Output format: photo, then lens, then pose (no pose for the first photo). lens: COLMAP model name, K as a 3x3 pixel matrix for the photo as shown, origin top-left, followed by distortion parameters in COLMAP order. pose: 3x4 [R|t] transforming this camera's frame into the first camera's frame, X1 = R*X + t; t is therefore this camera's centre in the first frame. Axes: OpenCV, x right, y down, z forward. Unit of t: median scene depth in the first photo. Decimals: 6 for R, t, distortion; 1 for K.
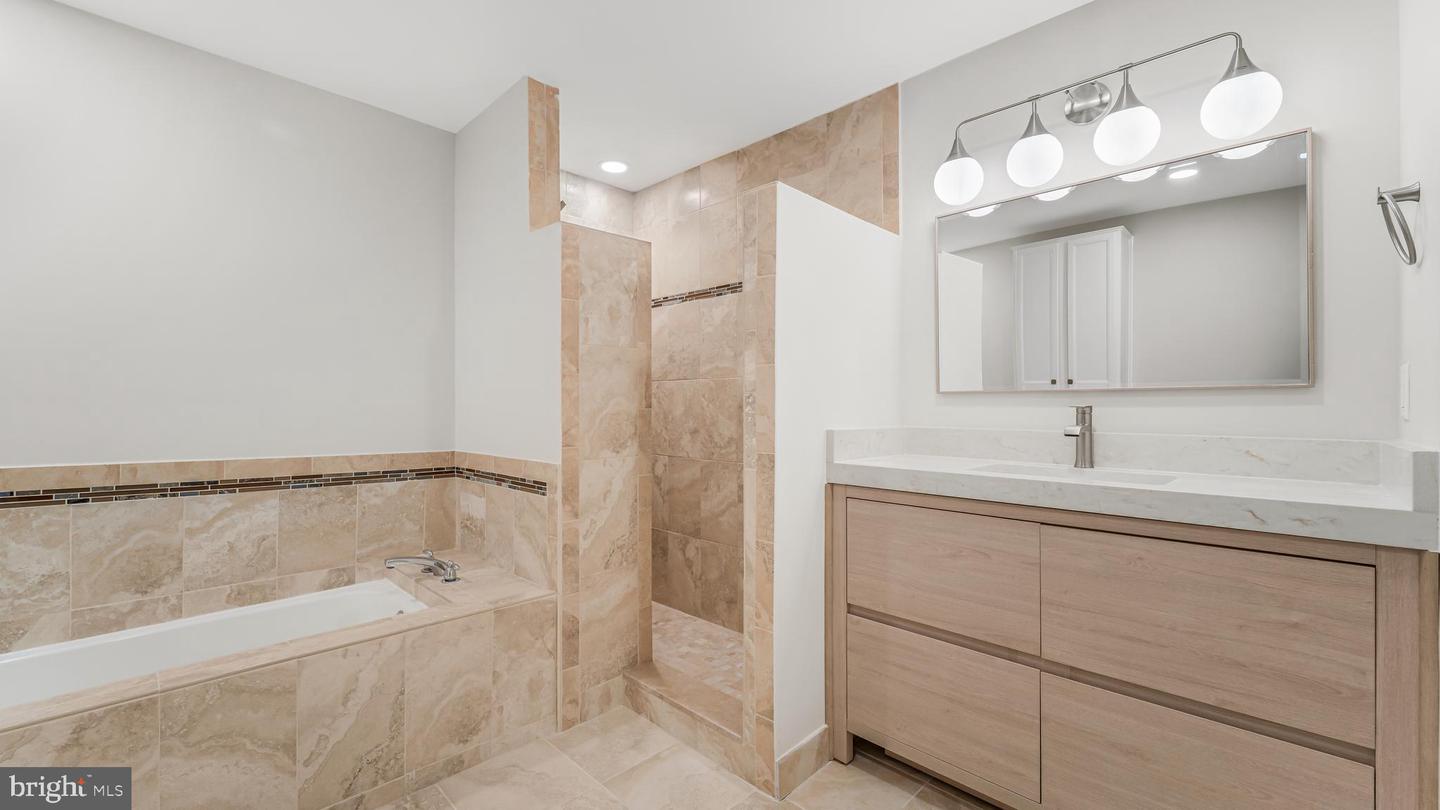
lens RADIAL K [[585.7, 0, 723.7], [0, 585.7, 403.2], [0, 0, 1]] dist [0.000804, -0.000831]
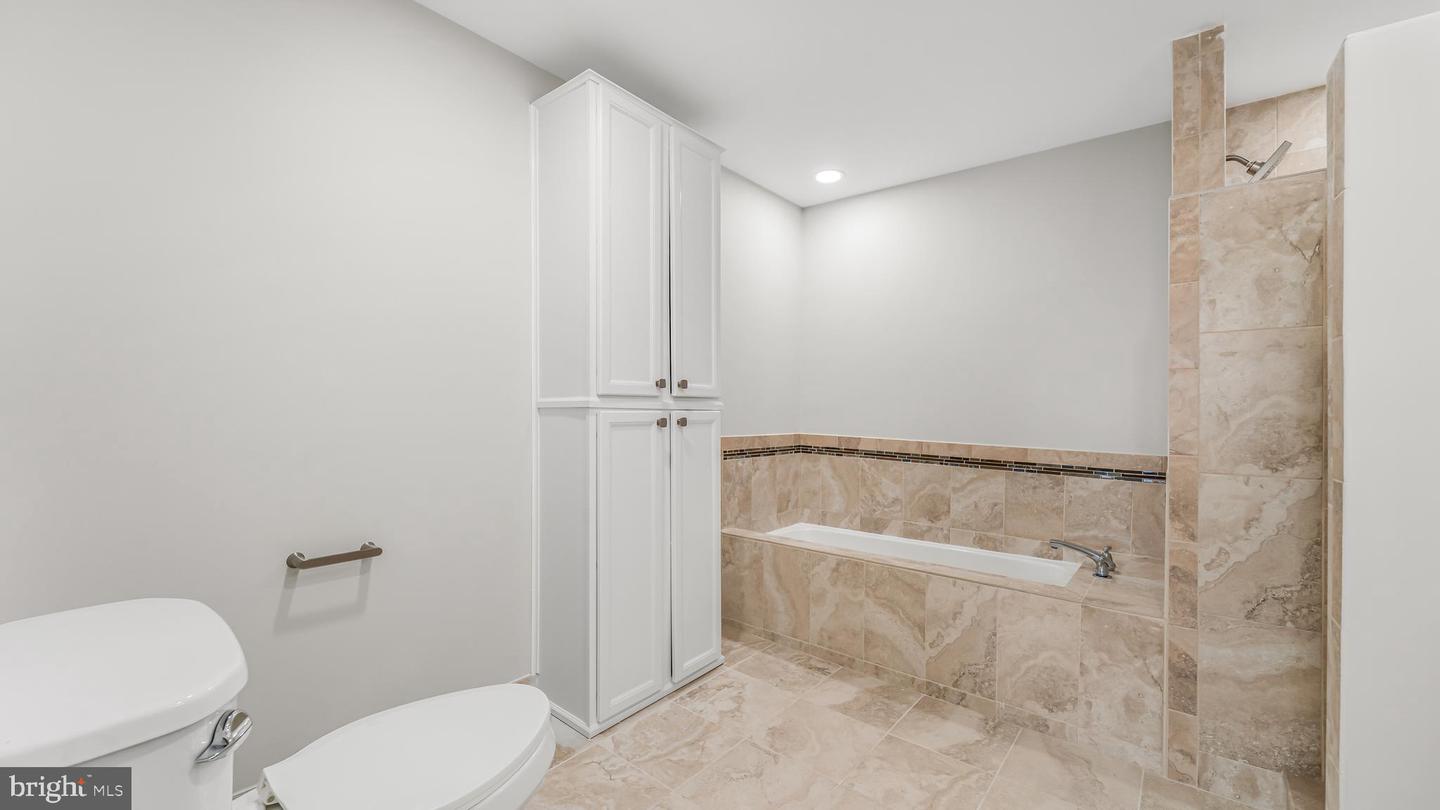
lens RADIAL K [[585.7, 0, 717.0], [0, 585.7, 409.5], [0, 0, 1]] dist [0.000804, -0.000831]
pose [[0.075861, 0.003243, -0.997113, 0.542536], [-0.006373, 0.999976, 0.002767, 0.009779], [0.997098, 0.006144, 0.075880, 0.253428]]
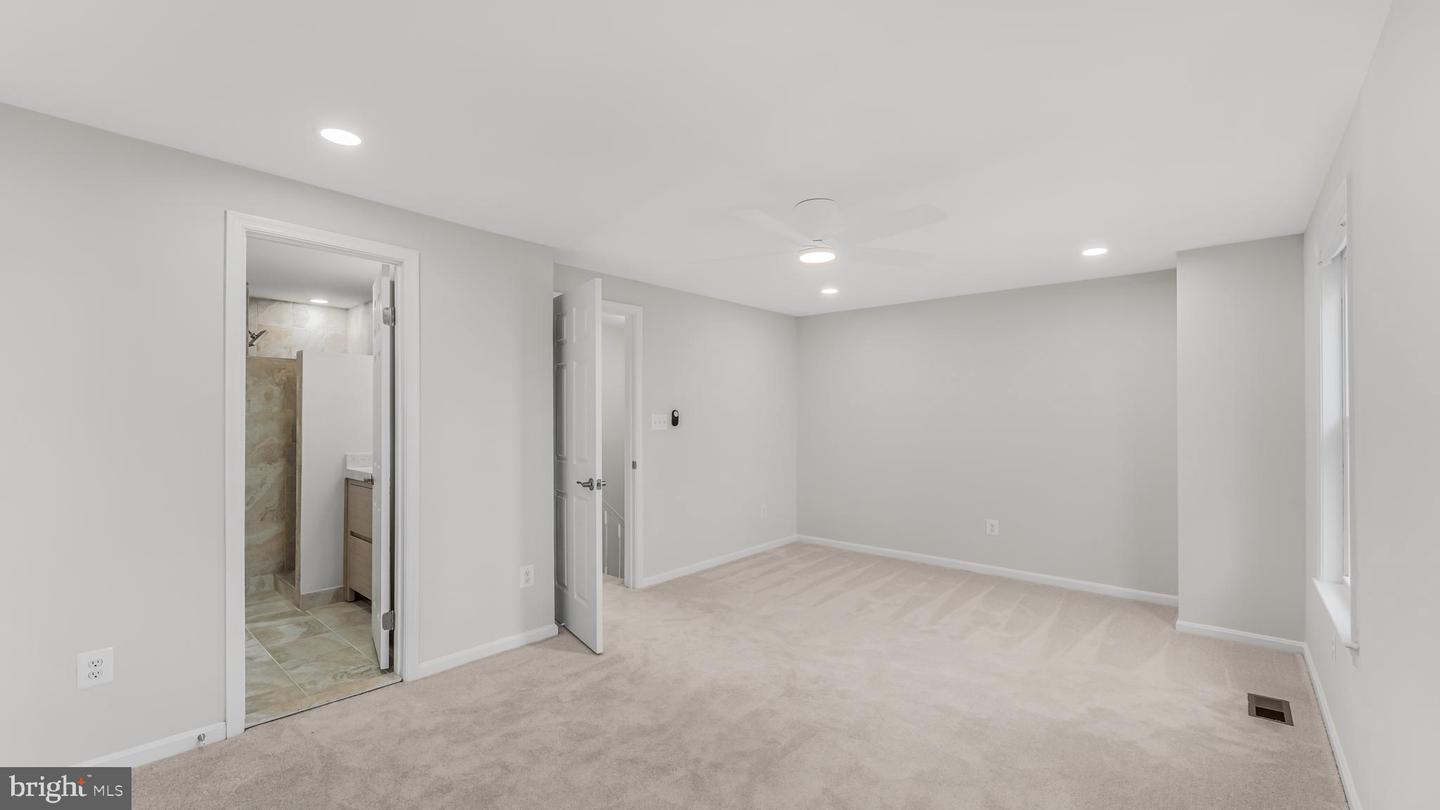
lens RADIAL K [[585.7, 0, 716.2], [0, 585.7, 407.7], [0, 0, 1]] dist [0.000804, -0.000831]
pose [[0.998578, 0.005675, 0.053015, 1.350498], [-0.005187, 0.999943, -0.009344, -0.109183], [-0.053065, 0.009055, 0.998550, -1.203984]]
